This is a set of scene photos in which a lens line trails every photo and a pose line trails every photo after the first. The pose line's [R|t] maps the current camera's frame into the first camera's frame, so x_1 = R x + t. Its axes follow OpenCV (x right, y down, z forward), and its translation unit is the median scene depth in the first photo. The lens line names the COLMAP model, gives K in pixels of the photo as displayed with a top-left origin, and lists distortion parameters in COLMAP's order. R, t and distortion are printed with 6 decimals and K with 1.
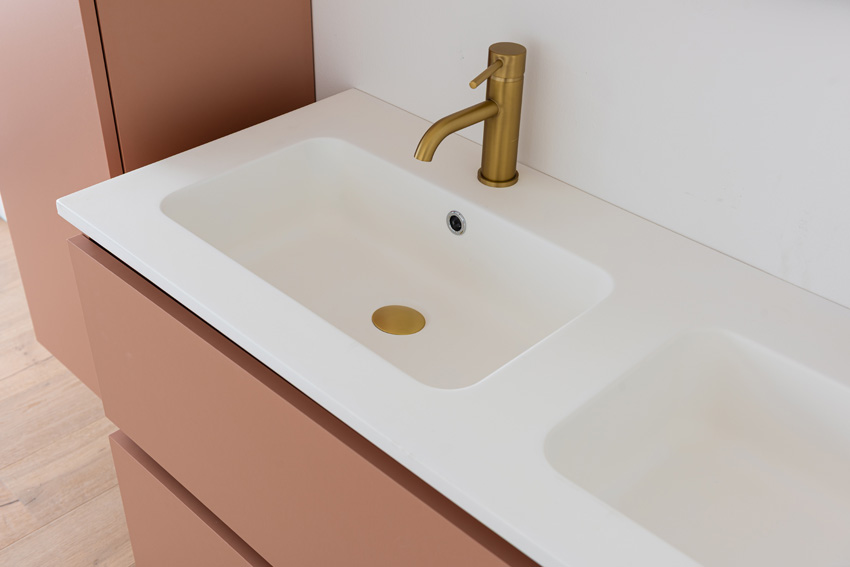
lens RADIAL K [[991.9, 0, 423.5], [0, 991.9, 287.2], [0, 0, 1]] dist [0.015644, 0.000000]
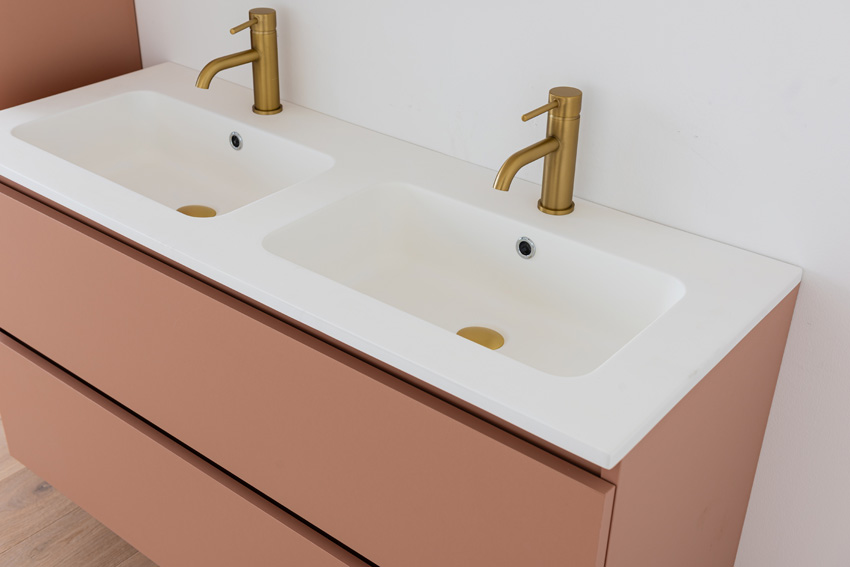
lens RADIAL K [[991.9, 0, 423.0], [0, 991.9, 285.4], [0, 0, 1]] dist [0.015644, 0.000000]
pose [[0.995174, -0.048602, 0.085249, 0.161957], [0.054490, 0.996186, -0.068155, 0.240363], [-0.081612, 0.072471, 0.994026, -0.366472]]
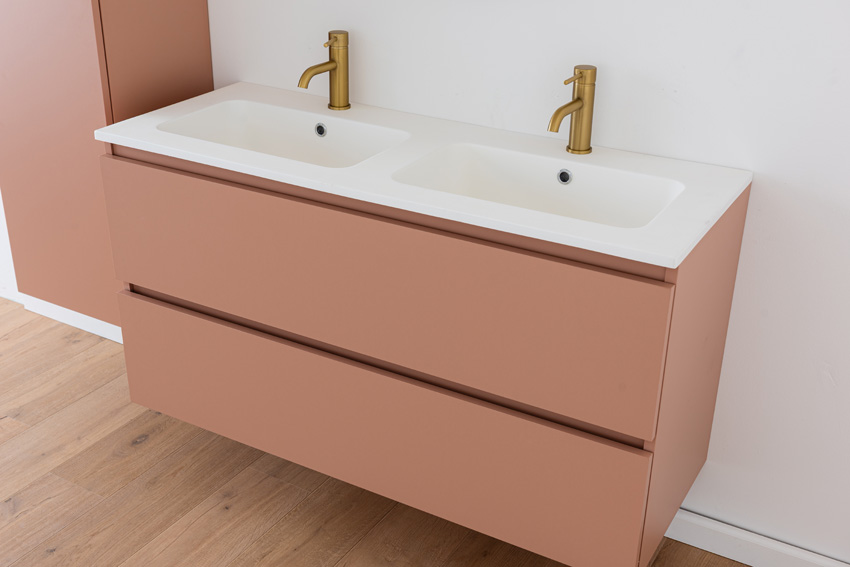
lens RADIAL K [[991.9, 0, 419.7], [0, 991.9, 283.7], [0, 0, 1]] dist [0.015644, 0.000000]
pose [[0.968605, -0.112241, 0.221827, -0.224486], [0.143394, 0.981131, -0.129695, 0.470544], [-0.203084, 0.157432, 0.966422, -0.744085]]
